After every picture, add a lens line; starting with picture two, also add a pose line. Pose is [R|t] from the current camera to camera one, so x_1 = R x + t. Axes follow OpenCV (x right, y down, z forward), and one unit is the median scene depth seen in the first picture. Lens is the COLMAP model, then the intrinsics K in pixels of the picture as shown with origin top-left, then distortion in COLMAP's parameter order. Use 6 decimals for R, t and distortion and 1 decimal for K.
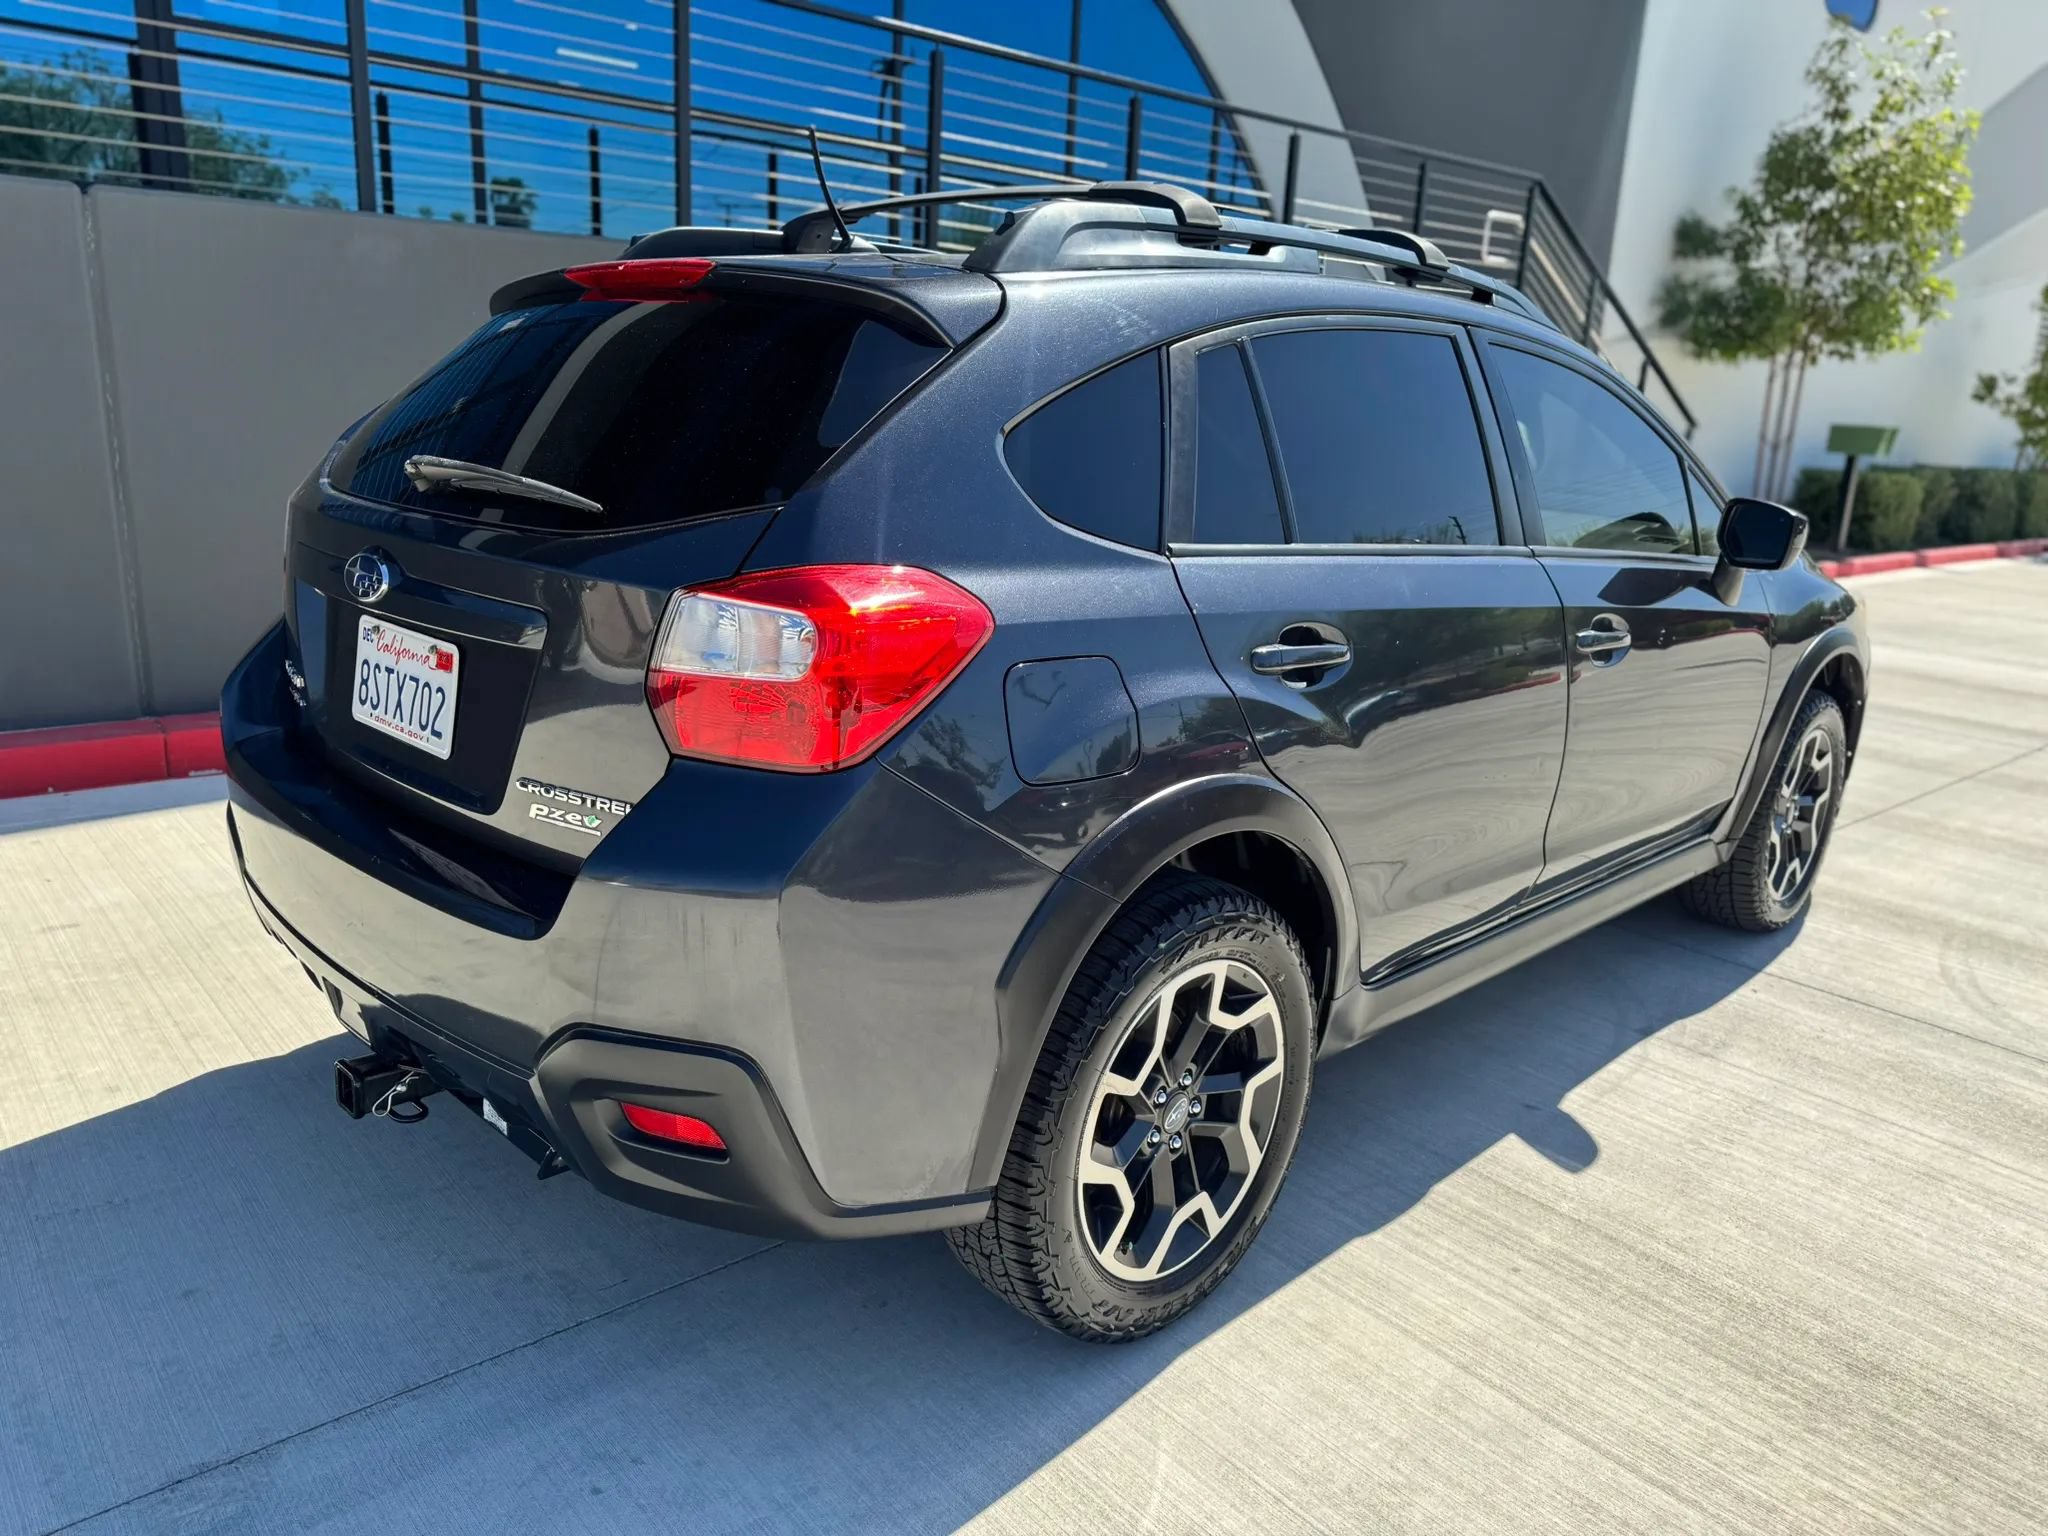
lens RADIAL K [[1459.4, 0, 1013.9], [0, 1459.4, 784.0], [0, 0, 1]] dist [0.033695, -0.036566]
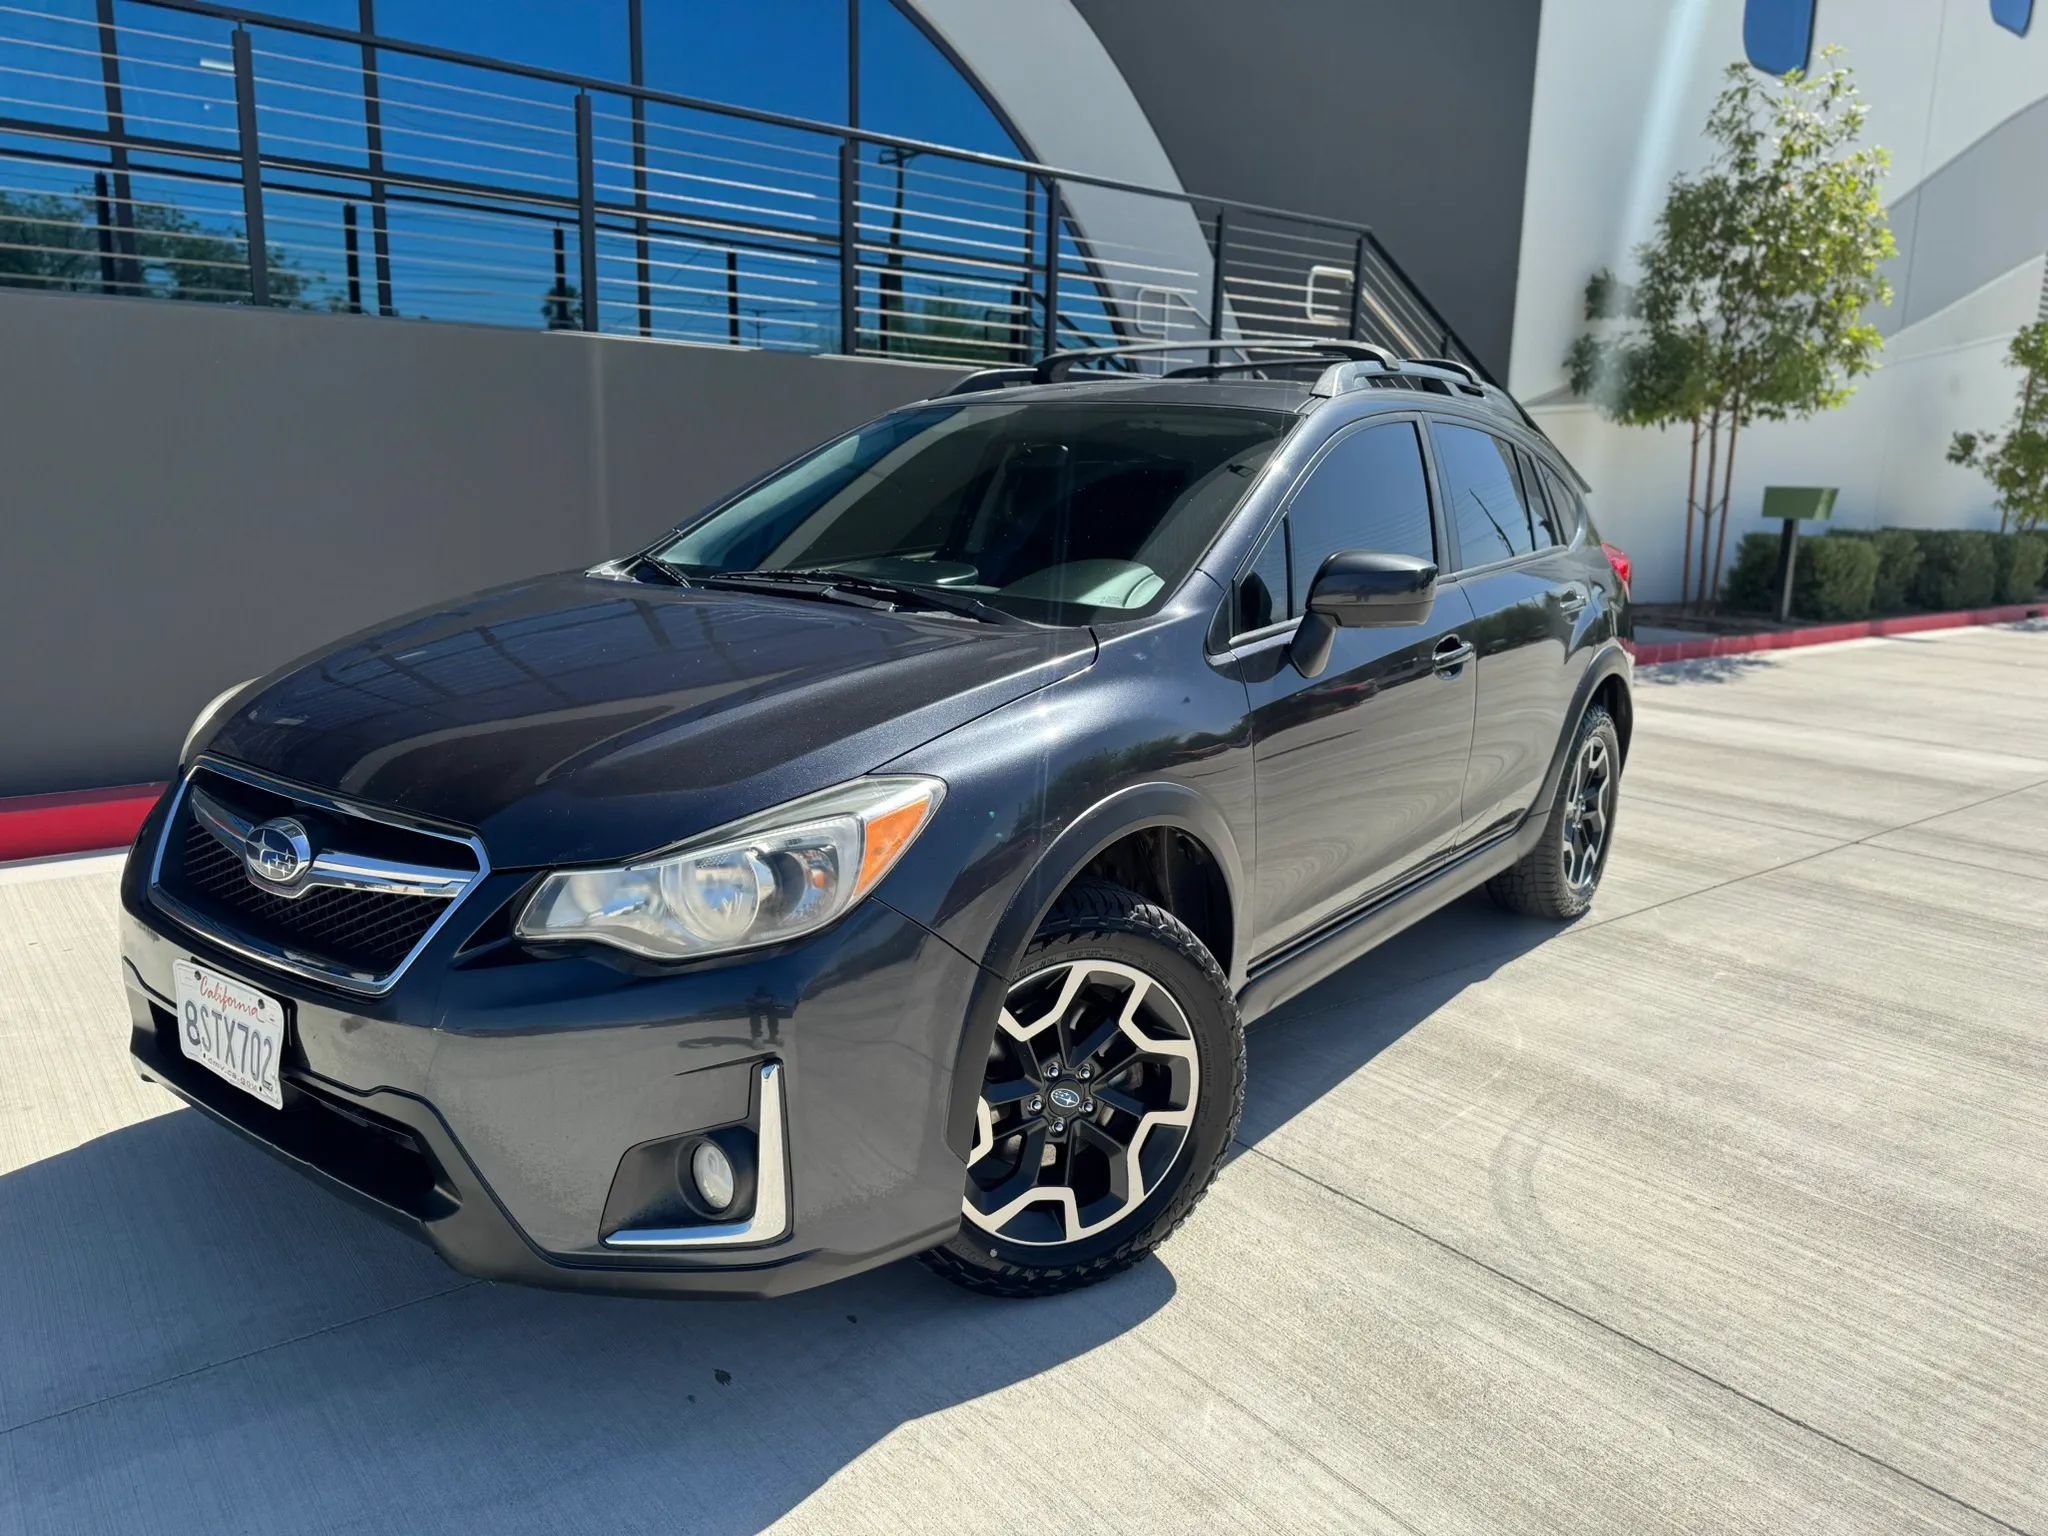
lens RADIAL K [[1459.4, 0, 1013.9], [0, 1459.4, 784.0], [0, 0, 1]] dist [0.033695, -0.036566]
pose [[0.999097, -0.017006, -0.038945, 0.113019], [0.014626, 0.998055, -0.060595, -0.005653], [0.039899, 0.059971, 0.997402, 0.057667]]
